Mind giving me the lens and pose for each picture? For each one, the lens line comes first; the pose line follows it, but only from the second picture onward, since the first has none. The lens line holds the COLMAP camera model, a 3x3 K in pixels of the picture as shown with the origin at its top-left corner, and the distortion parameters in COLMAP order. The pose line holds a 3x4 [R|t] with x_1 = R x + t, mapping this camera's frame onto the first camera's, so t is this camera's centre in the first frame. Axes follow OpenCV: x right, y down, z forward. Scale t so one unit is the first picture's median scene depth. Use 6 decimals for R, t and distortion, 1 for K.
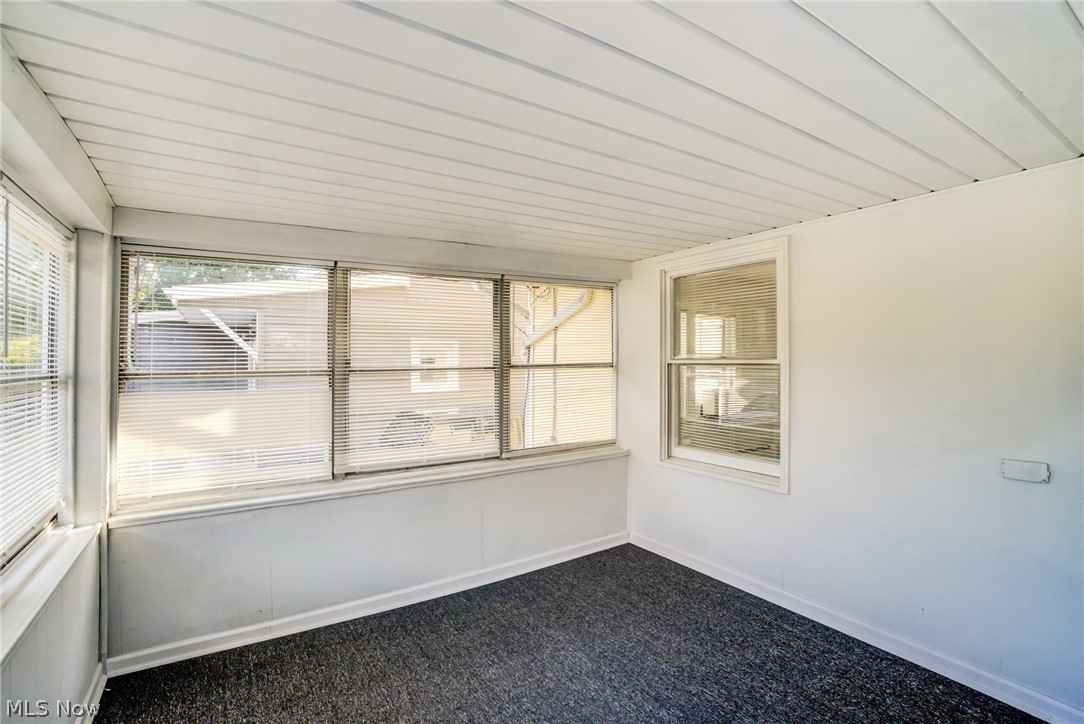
lens RADIAL K [[482.4, 0, 545.2], [0, 482.4, 367.2], [0, 0, 1]] dist [-0.032575, 0.020485]
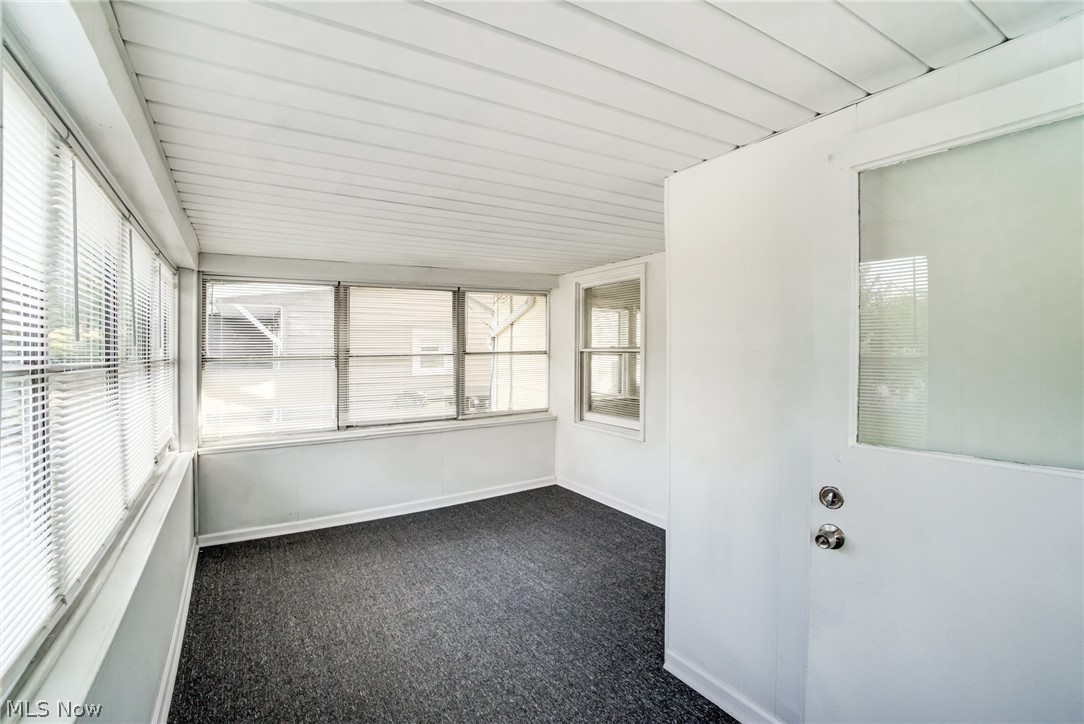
lens RADIAL K [[490.7, 0, 542.0], [0, 490.7, 362.0], [0, 0, 1]] dist [-0.003434, 0.000269]
pose [[0.998932, 0.002261, -0.046148, 0.245541], [-0.001495, 0.999861, 0.016615, -0.000856], [0.046179, -0.016528, 0.998796, -0.460045]]
